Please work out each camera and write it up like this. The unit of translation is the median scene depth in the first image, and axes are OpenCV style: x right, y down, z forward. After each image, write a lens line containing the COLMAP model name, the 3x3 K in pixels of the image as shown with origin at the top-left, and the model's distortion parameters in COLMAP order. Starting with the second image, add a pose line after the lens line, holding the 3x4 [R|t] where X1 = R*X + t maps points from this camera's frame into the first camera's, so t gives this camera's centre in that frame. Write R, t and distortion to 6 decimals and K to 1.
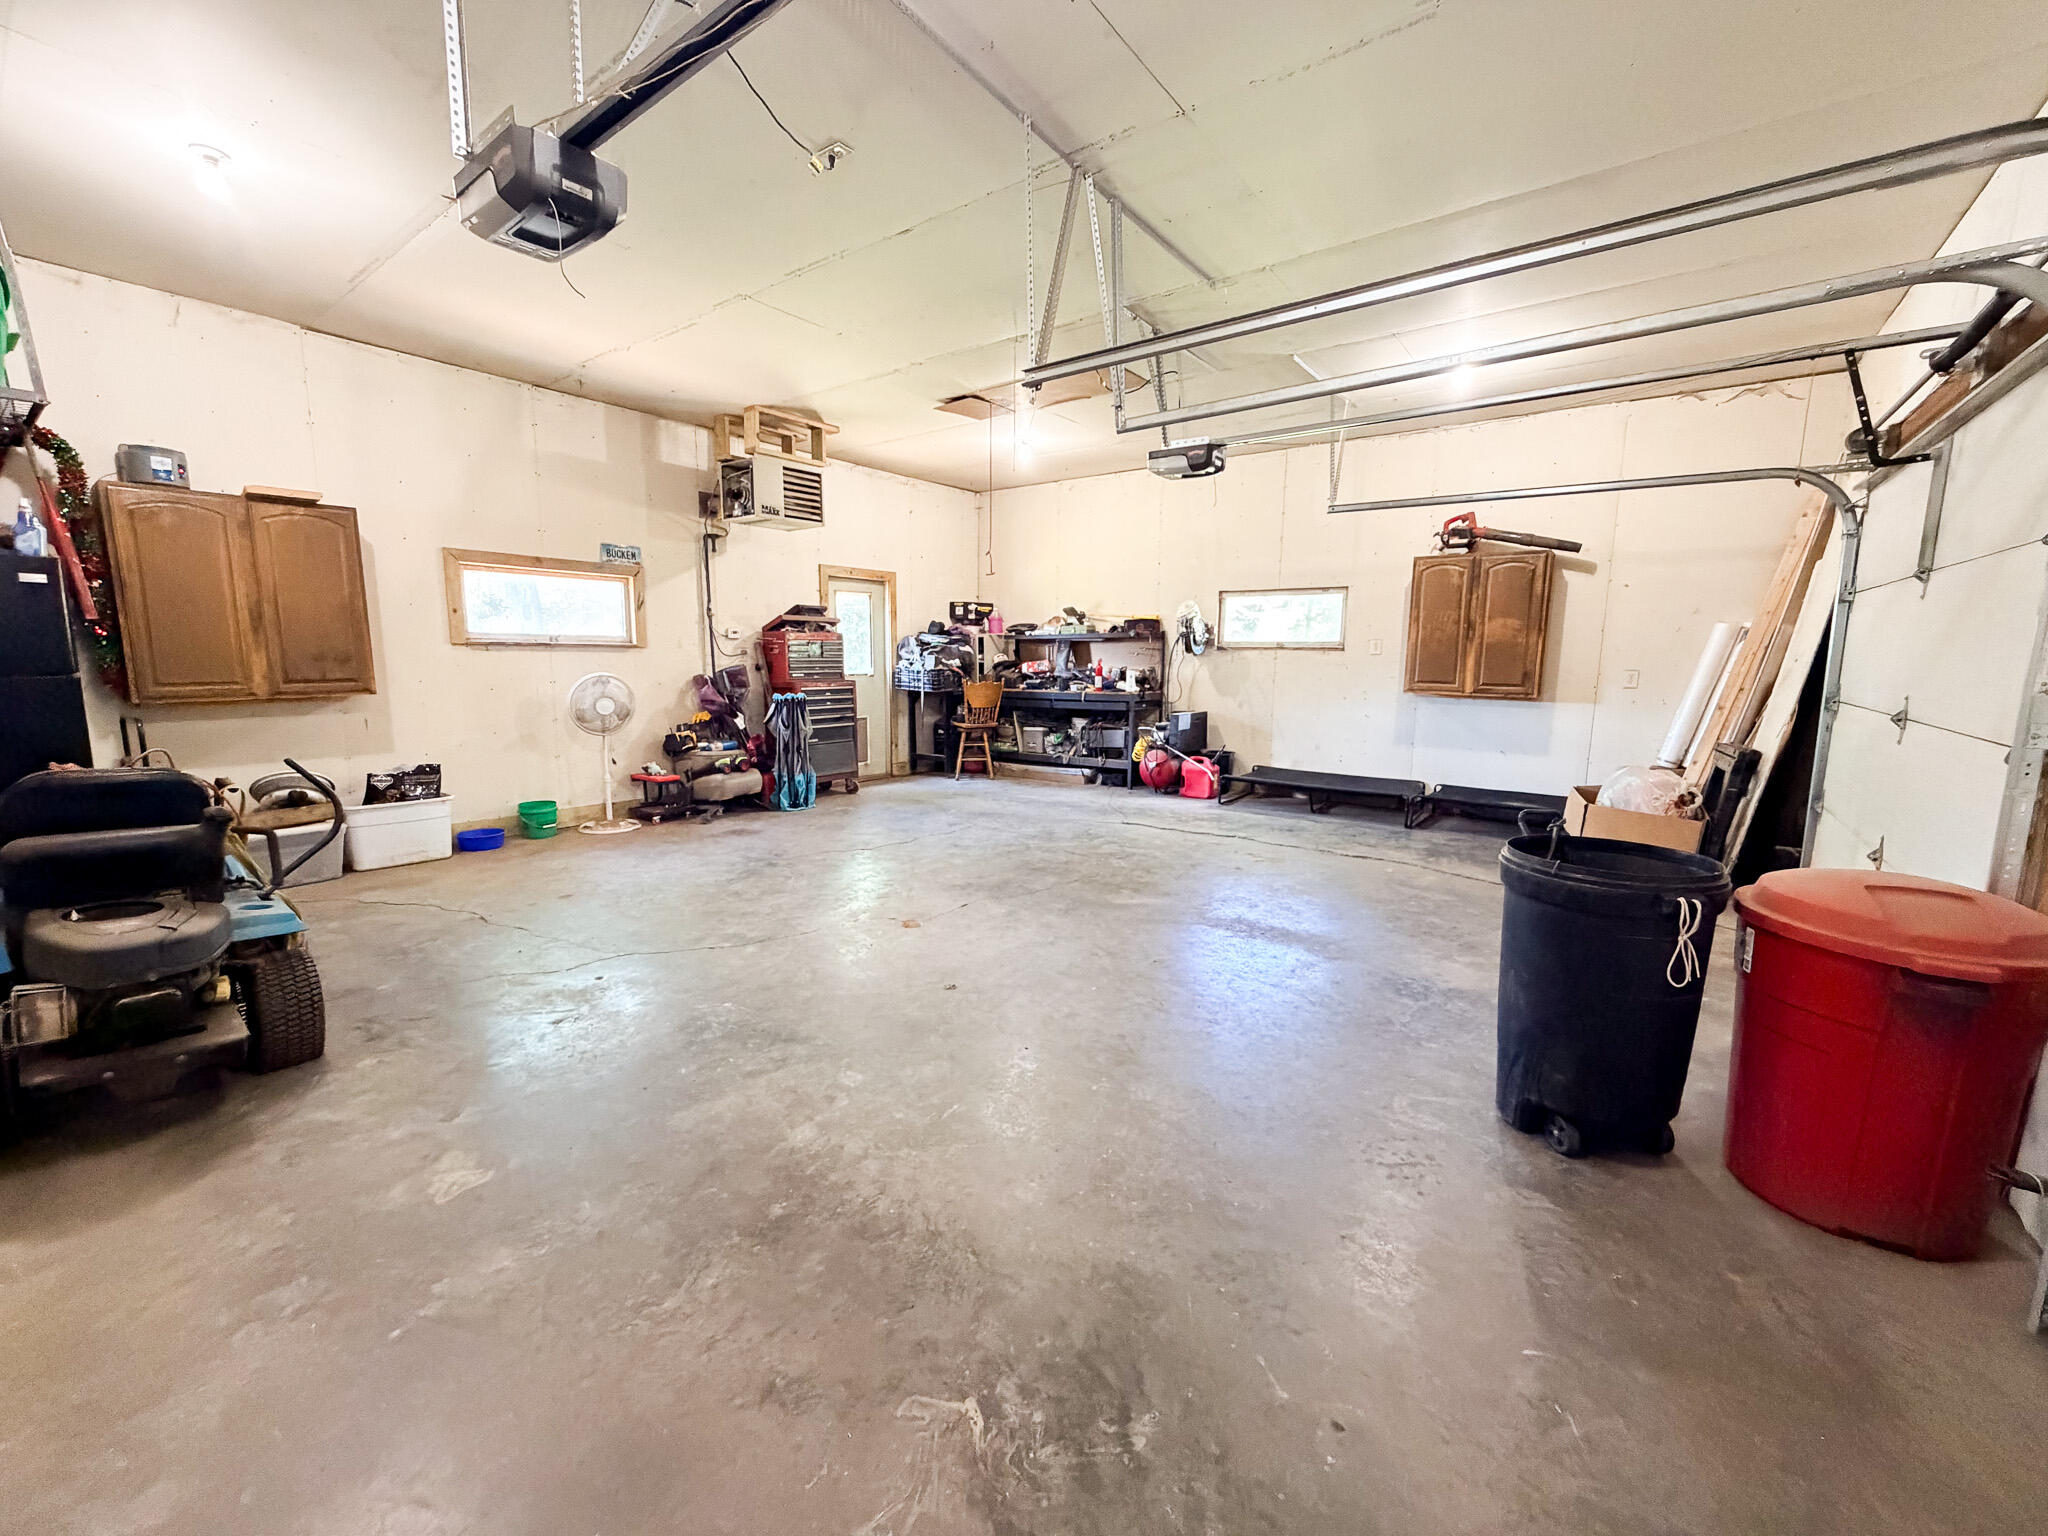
lens RADIAL K [[816.7, 0, 1020.1], [0, 816.7, 766.7], [0, 0, 1]] dist [0.000402, -0.000174]
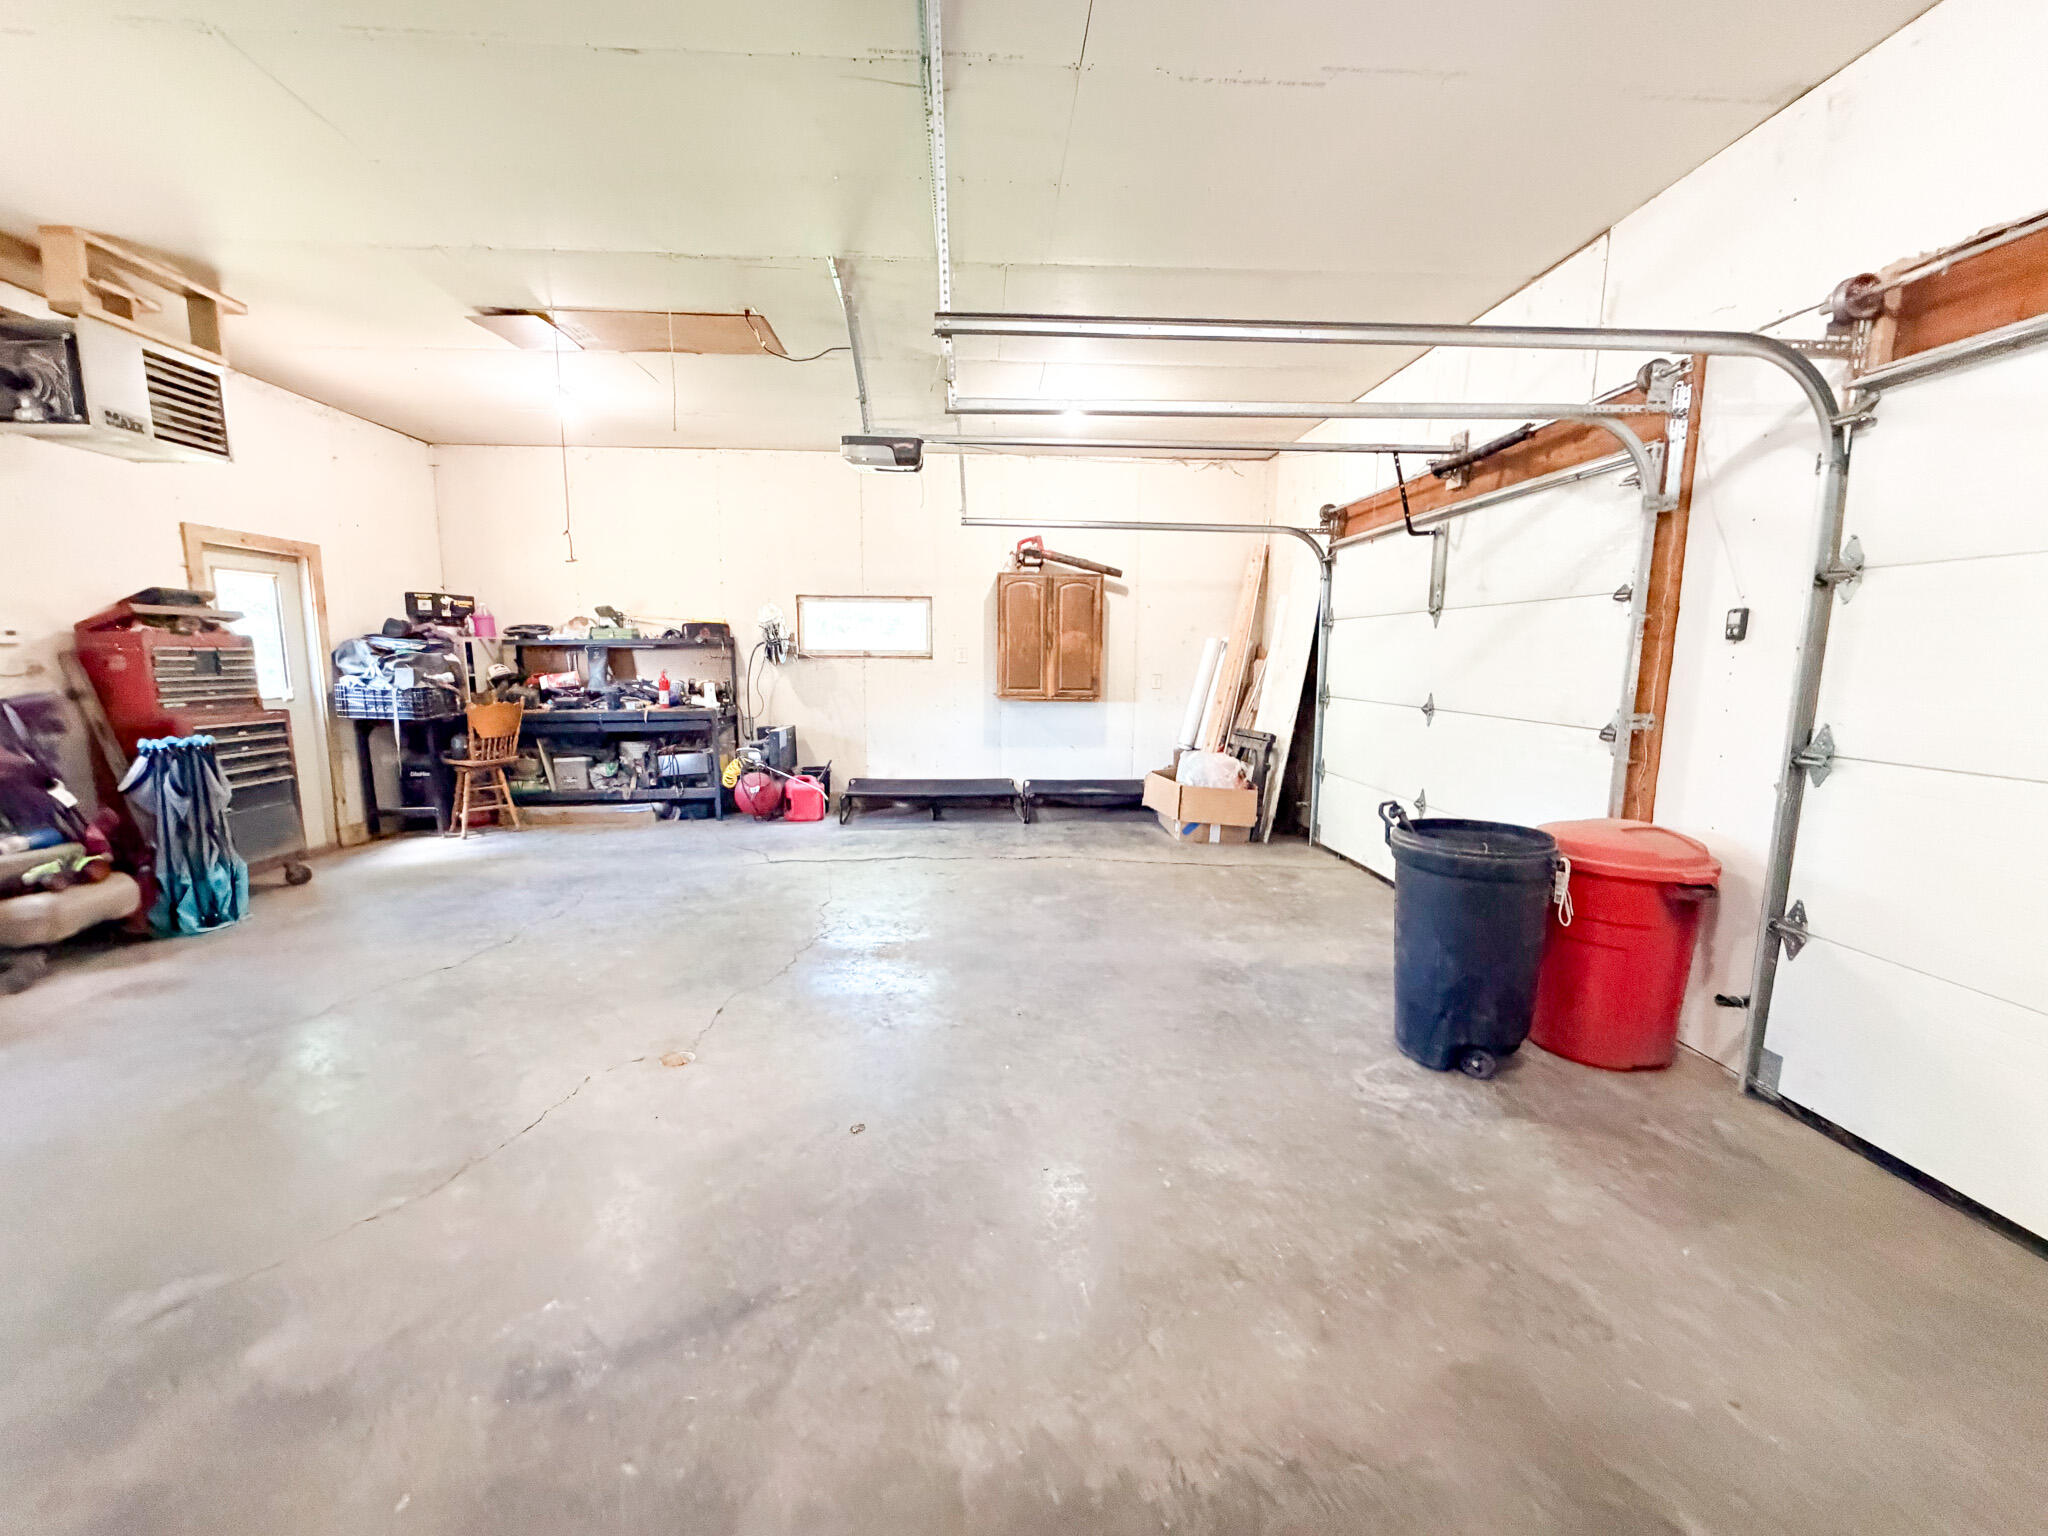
lens RADIAL K [[816.7, 0, 1020.1], [0, 816.7, 766.7], [0, 0, 1]] dist [0.000402, -0.000174]
pose [[0.765179, -0.089862, 0.637516, -0.175947], [0.091662, 0.995330, 0.030281, -0.027287], [-0.637260, 0.035265, 0.769842, 0.138689]]
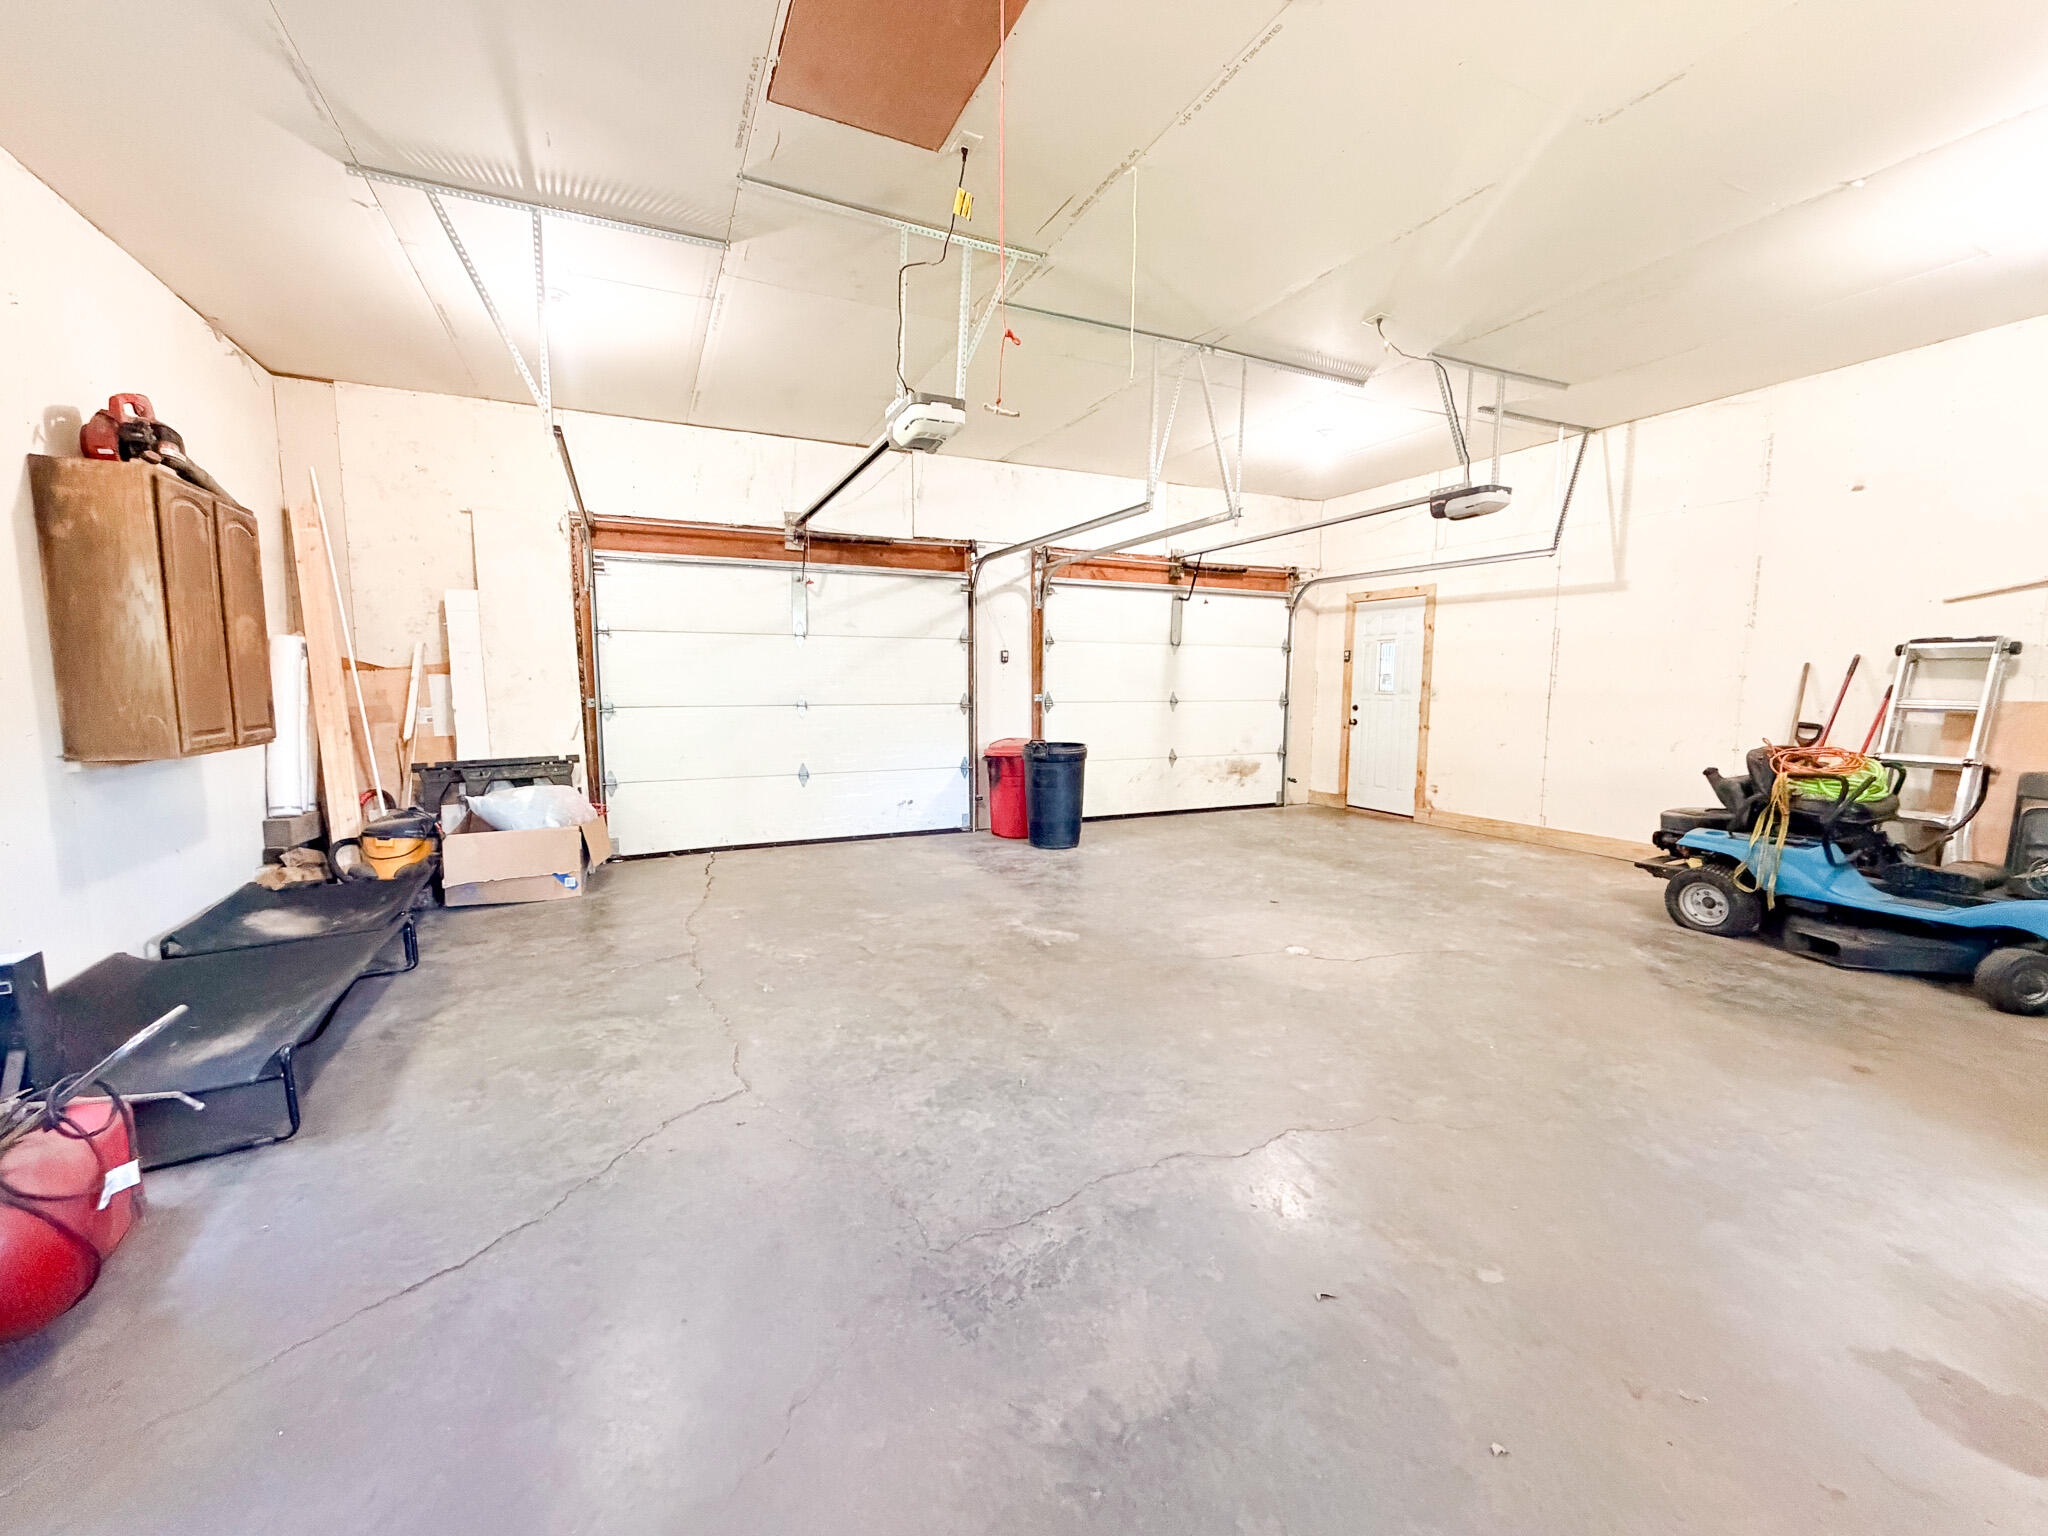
lens RADIAL K [[816.7, 0, 1020.1], [0, 816.7, 766.7], [0, 0, 1]] dist [0.000402, -0.000174]
pose [[-0.884235, -0.060879, 0.463057, -0.148639], [0.058291, 0.969330, 0.238749, -0.149906], [-0.463390, 0.238103, -0.853567, 1.034282]]
